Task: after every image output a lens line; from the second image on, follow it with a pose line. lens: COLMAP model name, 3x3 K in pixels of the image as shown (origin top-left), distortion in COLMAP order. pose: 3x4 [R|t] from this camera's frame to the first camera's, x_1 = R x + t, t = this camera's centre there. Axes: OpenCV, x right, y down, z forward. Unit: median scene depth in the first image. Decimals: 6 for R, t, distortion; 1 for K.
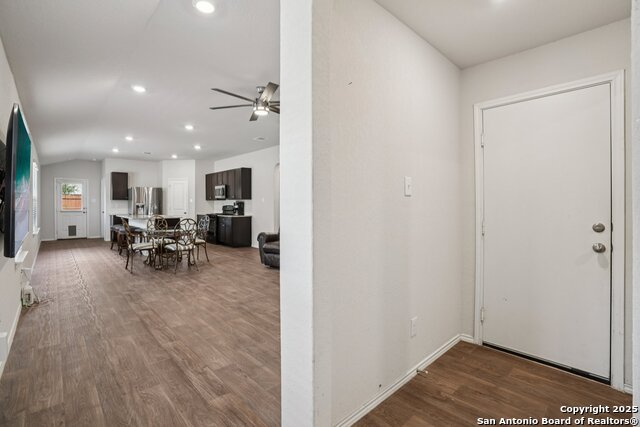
lens RADIAL K [[300.8, 0, 321.2], [0, 300.8, 210.9], [0, 0, 1]] dist [-0.002209, 0.000336]
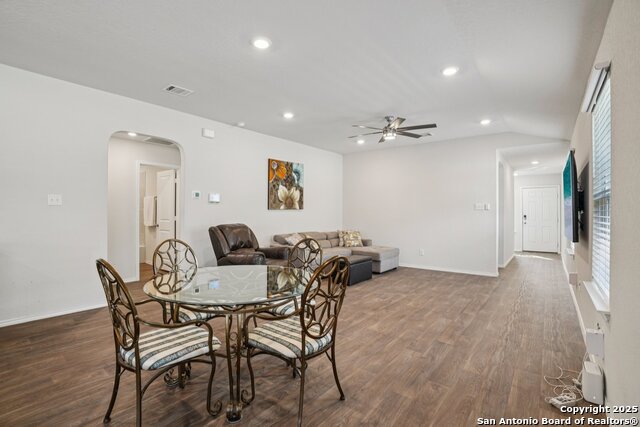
lens RADIAL K [[300.8, 0, 320.7], [0, 300.8, 212.5], [0, 0, 1]] dist [-0.002209, 0.000336]
pose [[-0.186920, 0.001525, 0.982374, -1.410811], [0.004522, 0.999990, -0.000692, -0.022241], [-0.982365, 0.004313, -0.186925, 1.572328]]
